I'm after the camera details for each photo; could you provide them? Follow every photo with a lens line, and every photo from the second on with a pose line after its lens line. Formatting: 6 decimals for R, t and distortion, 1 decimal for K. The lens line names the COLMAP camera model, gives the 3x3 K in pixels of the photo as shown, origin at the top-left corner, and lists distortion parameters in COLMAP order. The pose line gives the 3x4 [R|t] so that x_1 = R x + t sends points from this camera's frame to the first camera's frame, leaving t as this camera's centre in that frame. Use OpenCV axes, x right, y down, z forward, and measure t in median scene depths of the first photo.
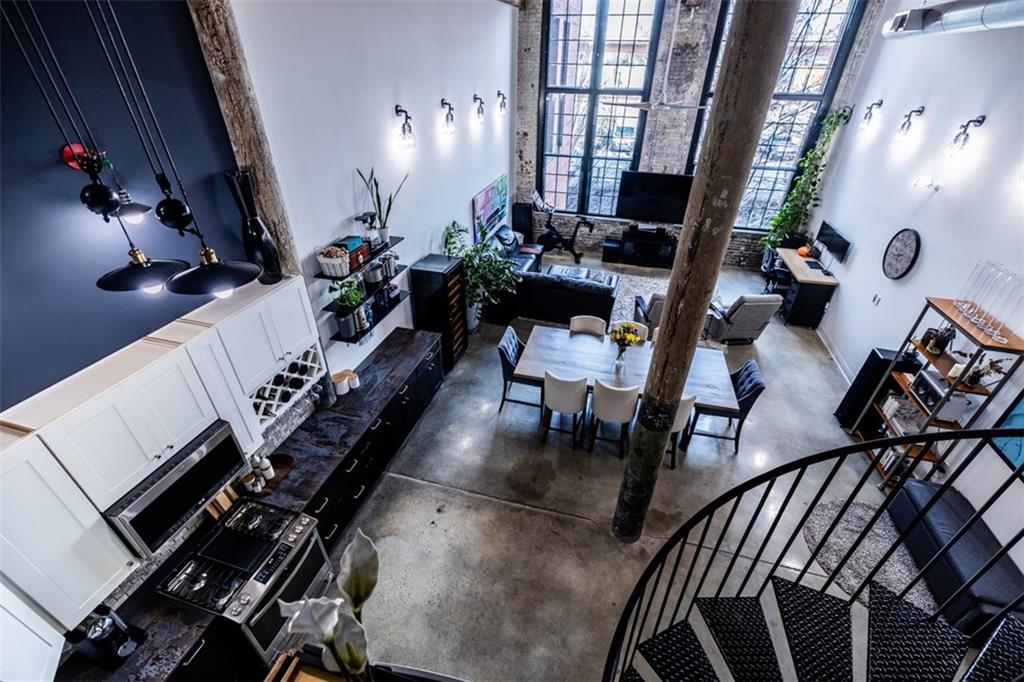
lens RADIAL K [[429.1, 0, 516.9], [0, 429.1, 335.1], [0, 0, 1]] dist [0.001713, -0.000594]
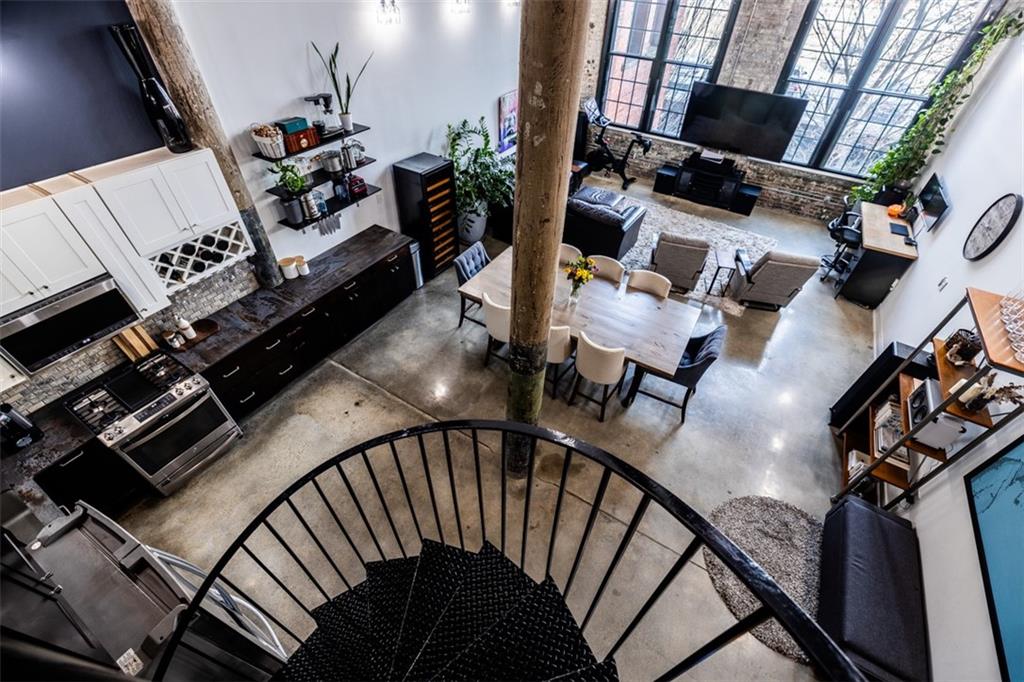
lens RADIAL K [[429.1, 0, 519.6], [0, 429.1, 334.2], [0, 0, 1]] dist [0.001713, -0.000594]
pose [[0.961182, 0.201343, -0.188653, 0.205324], [-0.164965, 0.967429, 0.192012, -0.013702], [0.221168, -0.153437, 0.963090, 0.055686]]
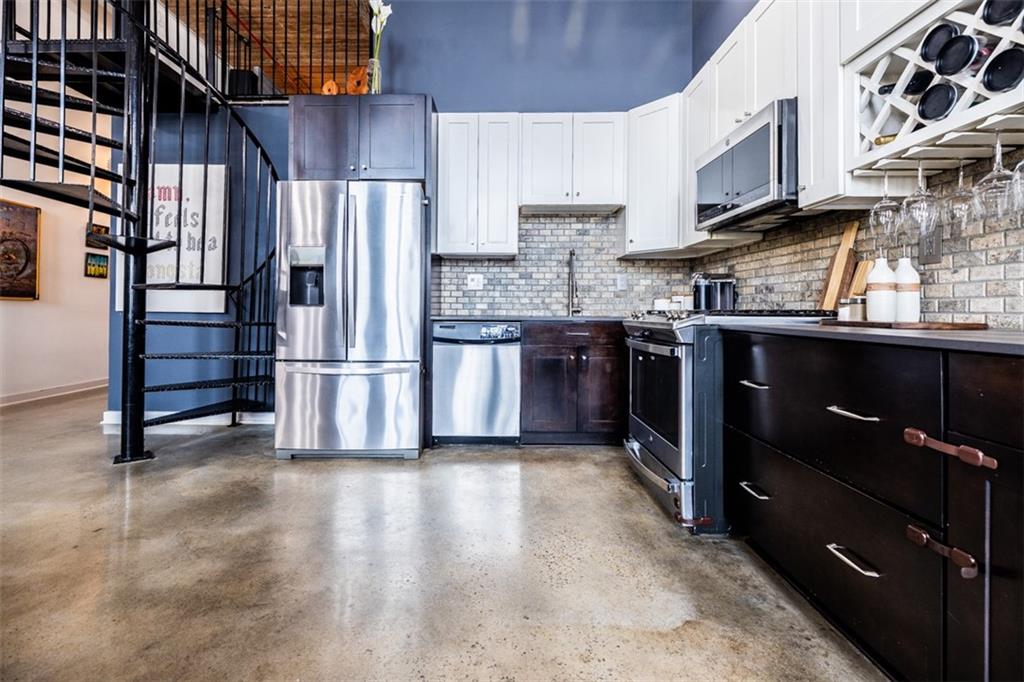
lens RADIAL K [[445.3, 0, 487.4], [0, 445.3, 308.5], [0, 0, 1]] dist [0.004431, -0.001378]
pose [[-0.969362, -0.022782, -0.244577, -0.043387], [-0.149878, 0.843716, 0.515442, 0.068887], [0.194611, 0.536307, -0.821281, 0.588398]]
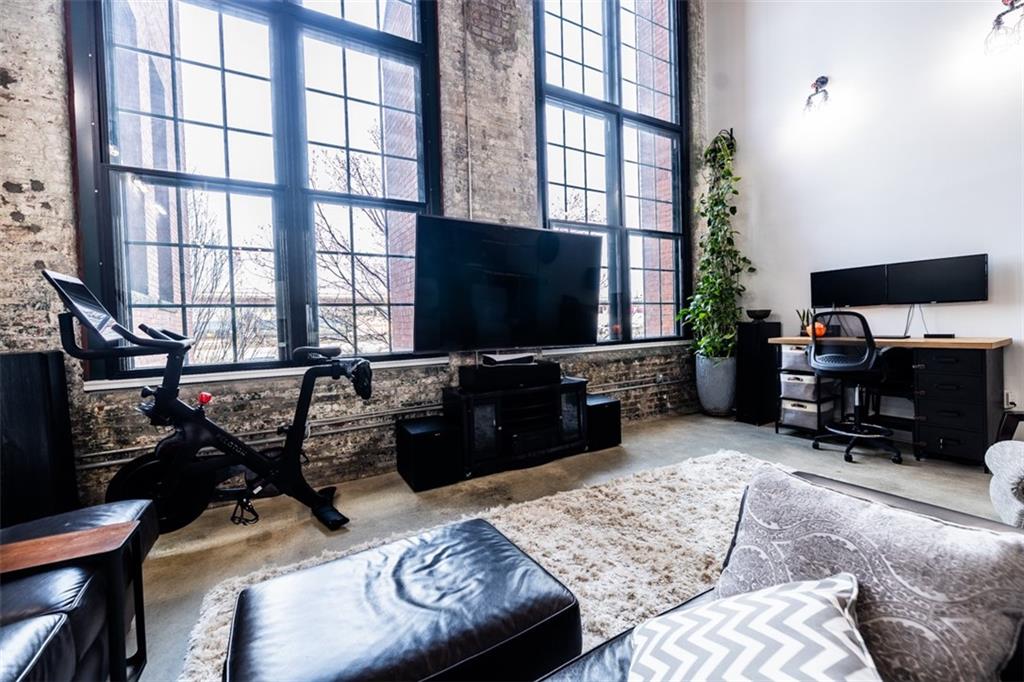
lens RADIAL K [[429.1, 0, 517.4], [0, 429.1, 333.4], [0, 0, 1]] dist [0.001713, -0.000594]
pose [[0.695403, -0.049239, 0.716931, 0.052683], [0.418578, 0.838692, -0.348408, -0.167556], [-0.584129, 0.542376, 0.603839, 0.925869]]
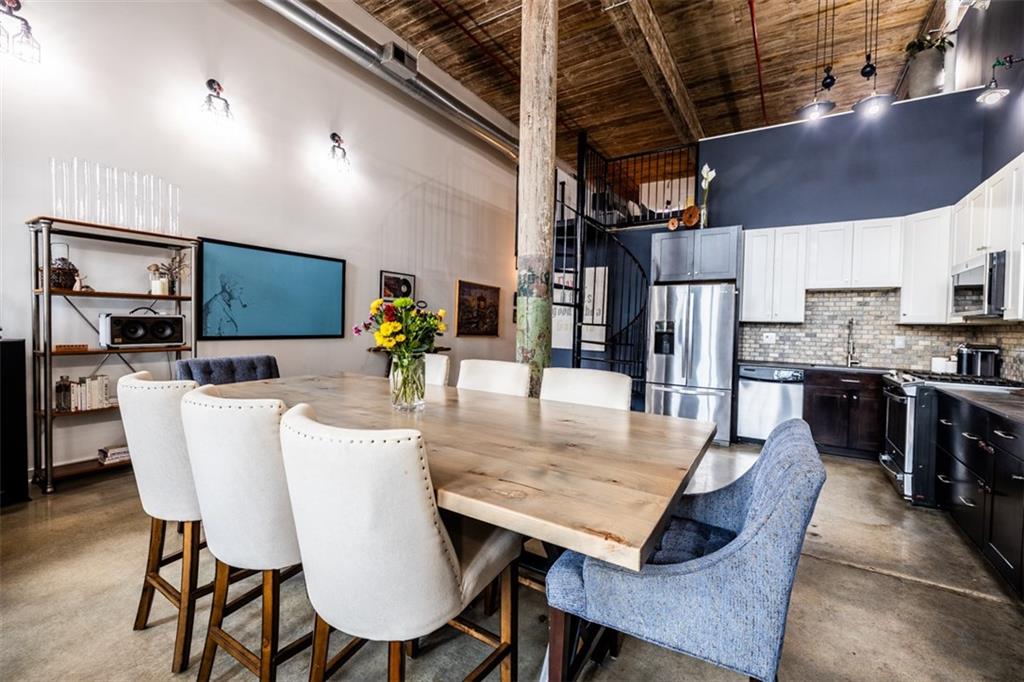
lens RADIAL K [[429.1, 0, 522.2], [0, 429.1, 331.9], [0, 0, 1]] dist [0.001713, -0.000594]
pose [[-0.957830, -0.043965, 0.283951, 0.031098], [0.119434, 0.837892, 0.532609, -0.114602], [-0.261336, 0.544063, -0.797307, 0.804439]]
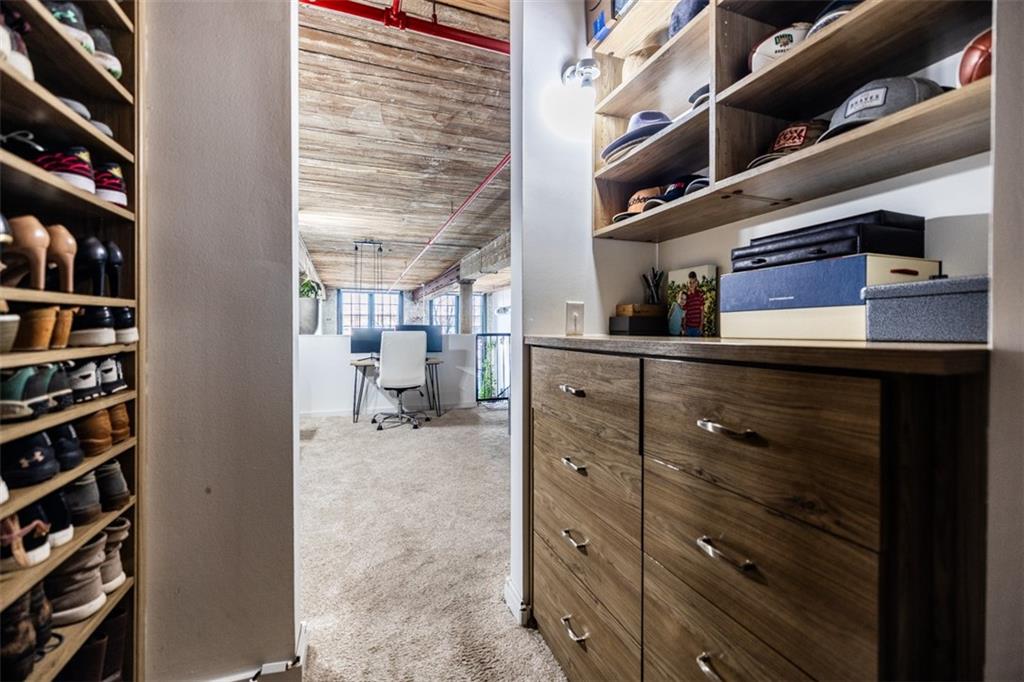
lens RADIAL K [[429.1, 0, 516.9], [0, 429.1, 331.2], [0, 0, 1]] dist [0.001713, -0.000594]
pose [[0.802451, -0.018626, 0.596427, -0.443800], [0.331185, 0.845339, -0.419188, 0.388854], [-0.496375, 0.533906, 0.684512, -0.591224]]
